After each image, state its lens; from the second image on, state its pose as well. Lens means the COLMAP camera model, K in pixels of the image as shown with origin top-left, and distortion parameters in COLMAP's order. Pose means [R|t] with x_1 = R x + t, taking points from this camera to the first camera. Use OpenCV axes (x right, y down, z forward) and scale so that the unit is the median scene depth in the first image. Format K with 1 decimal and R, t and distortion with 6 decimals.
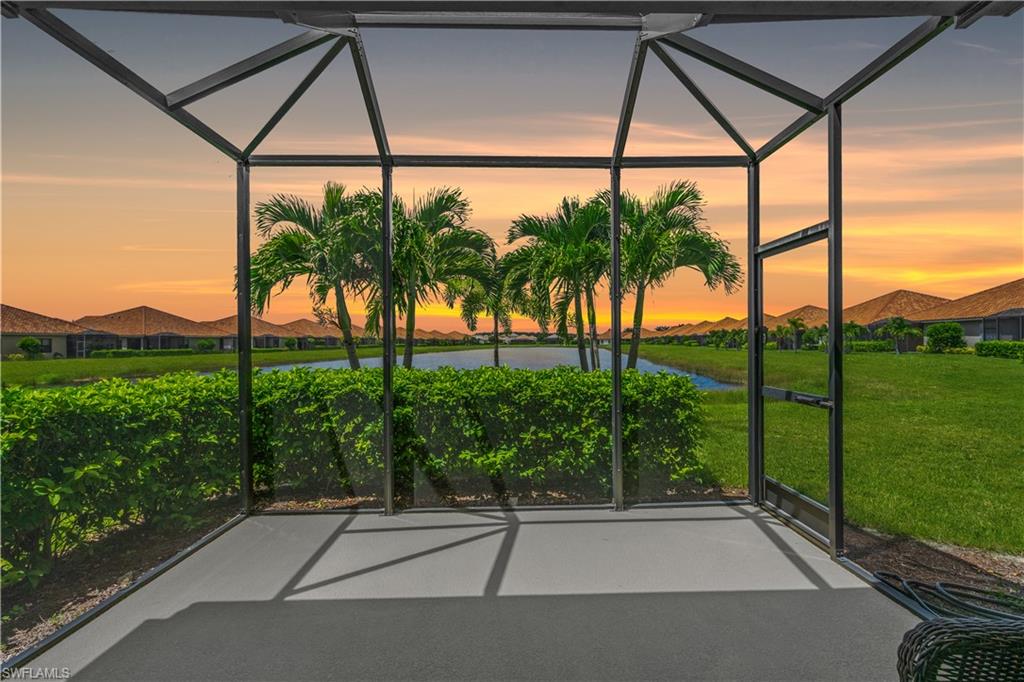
lens RADIAL K [[476.9, 0, 516.2], [0, 476.9, 340.6], [0, 0, 1]] dist [-0.002354, 0.000720]
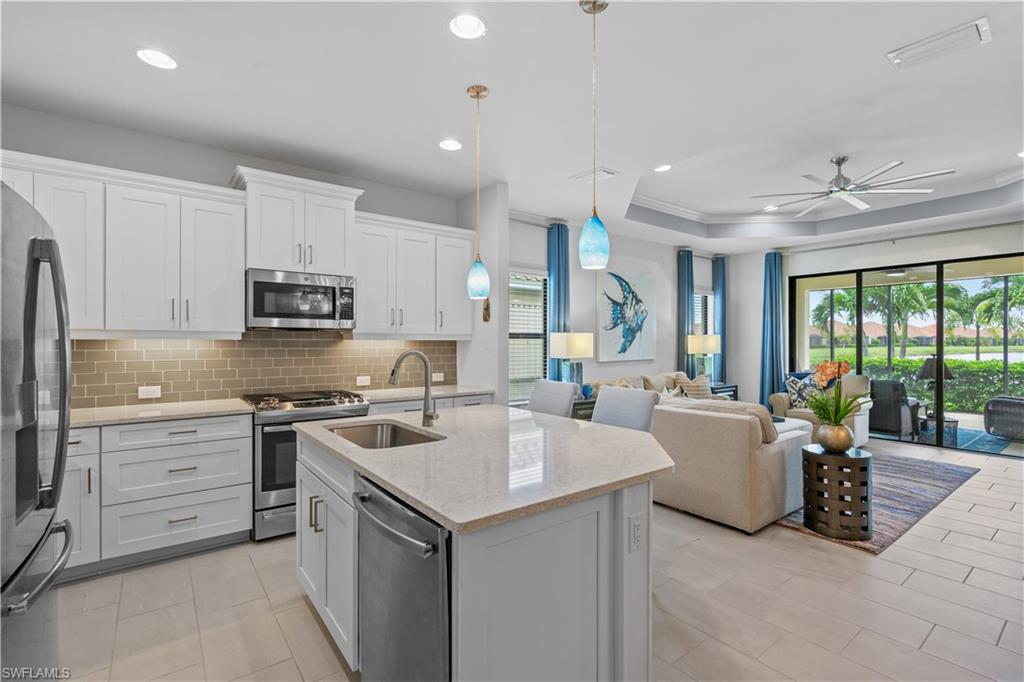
lens RADIAL K [[470.7, 0, 517.1], [0, 470.7, 341.5], [0, 0, 1]] dist [-0.003704, 0.001231]
pose [[0.599026, 0.006577, -0.800703, 0.566965], [-0.001140, 0.999972, 0.007361, -0.040449], [0.800729, -0.003497, 0.599017, -2.168489]]
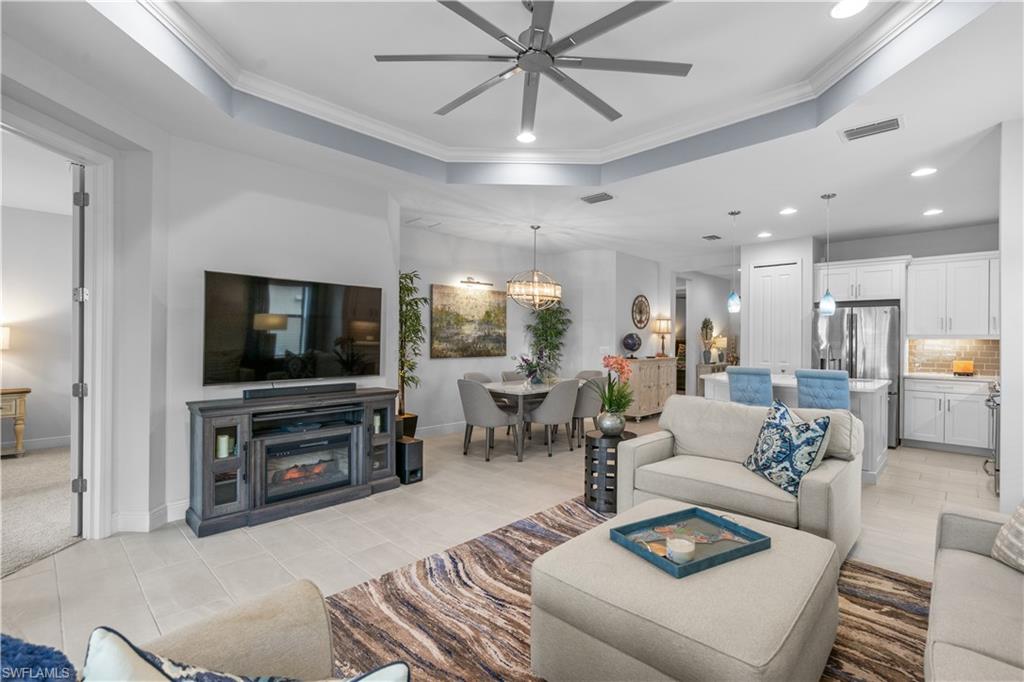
lens RADIAL K [[468.3, 0, 517.3], [0, 468.3, 338.0], [0, 0, 1]] dist [-0.004341, 0.000117]
pose [[-0.706453, 0.005833, 0.707736, -0.235055], [-0.002744, 0.999936, -0.010979, -0.025812], [-0.707755, -0.009698, -0.706392, -0.535207]]
